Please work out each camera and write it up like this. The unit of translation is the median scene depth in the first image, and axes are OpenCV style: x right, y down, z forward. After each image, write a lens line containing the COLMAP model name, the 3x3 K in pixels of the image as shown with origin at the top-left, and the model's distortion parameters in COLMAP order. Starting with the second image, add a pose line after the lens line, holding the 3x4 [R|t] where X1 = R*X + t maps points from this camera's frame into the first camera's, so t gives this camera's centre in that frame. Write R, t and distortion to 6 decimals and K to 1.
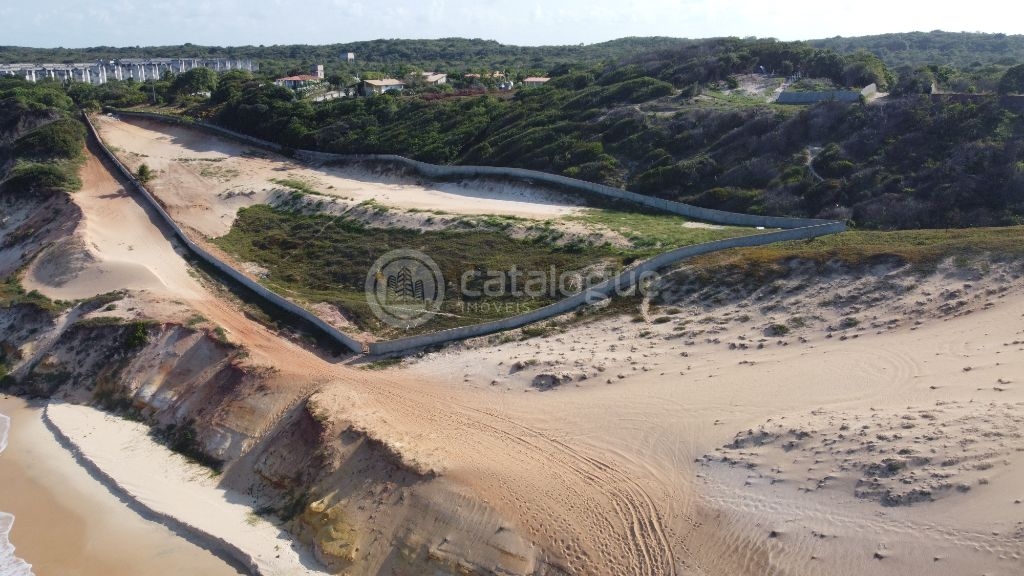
lens RADIAL K [[781.2, 0, 508.2], [0, 781.2, 285.6], [0, 0, 1]] dist [0.002360, -0.005532]
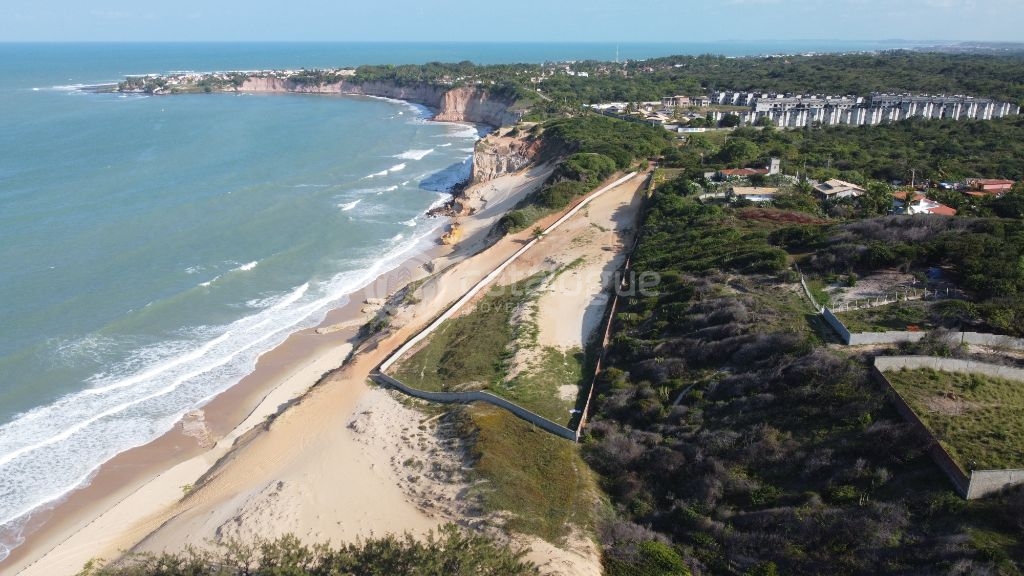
lens RADIAL K [[781.2, 0, 508.2], [0, 781.2, 285.6], [0, 0, 1]] dist [0.002360, -0.005532]
pose [[0.425383, 0.281787, -0.860026, 1.100548], [-0.261171, 0.948084, 0.181459, -0.391910], [0.866510, 0.147424, 0.476893, 0.303637]]
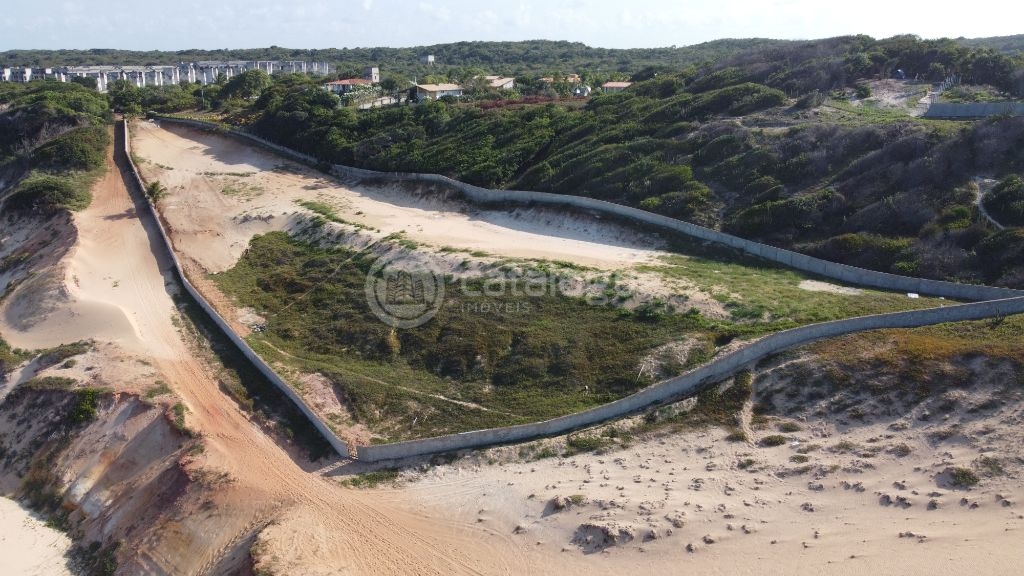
lens RADIAL K [[781.2, 0, 508.2], [0, 781.2, 285.6], [0, 0, 1]] dist [0.002360, -0.005532]
pose [[0.993798, 0.031575, -0.106624, 0.027894], [-0.032025, 0.999484, -0.002513, -0.062267], [0.106489, 0.005912, 0.994296, 0.226157]]
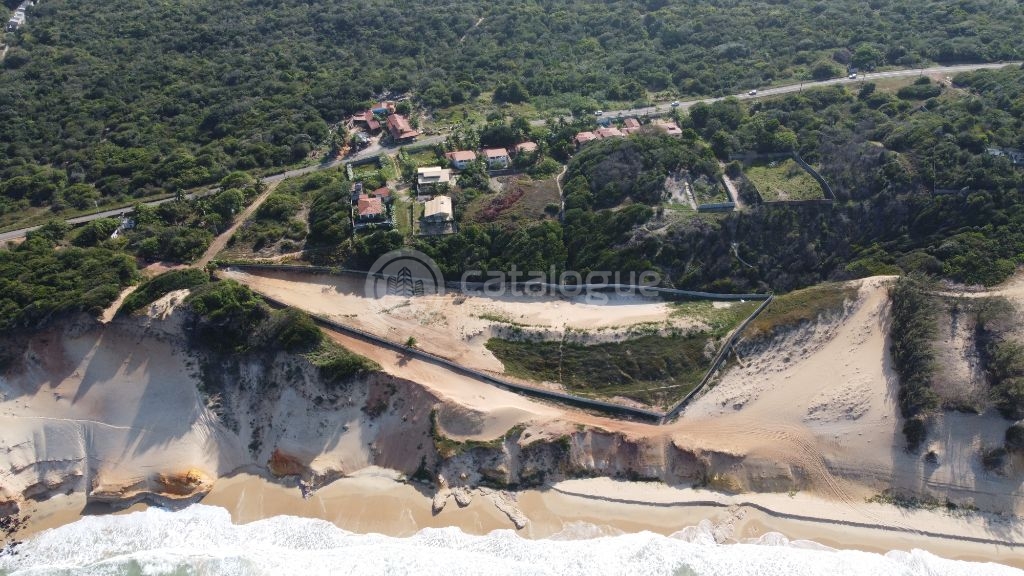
lens RADIAL K [[781.2, 0, 508.2], [0, 781.2, 285.6], [0, 0, 1]] dist [0.002360, -0.005532]
pose [[0.824935, -0.354621, 0.440143, -1.284120], [0.173569, 0.900009, 0.399821, -1.153068], [-0.537918, -0.253431, 0.804000, -0.575215]]
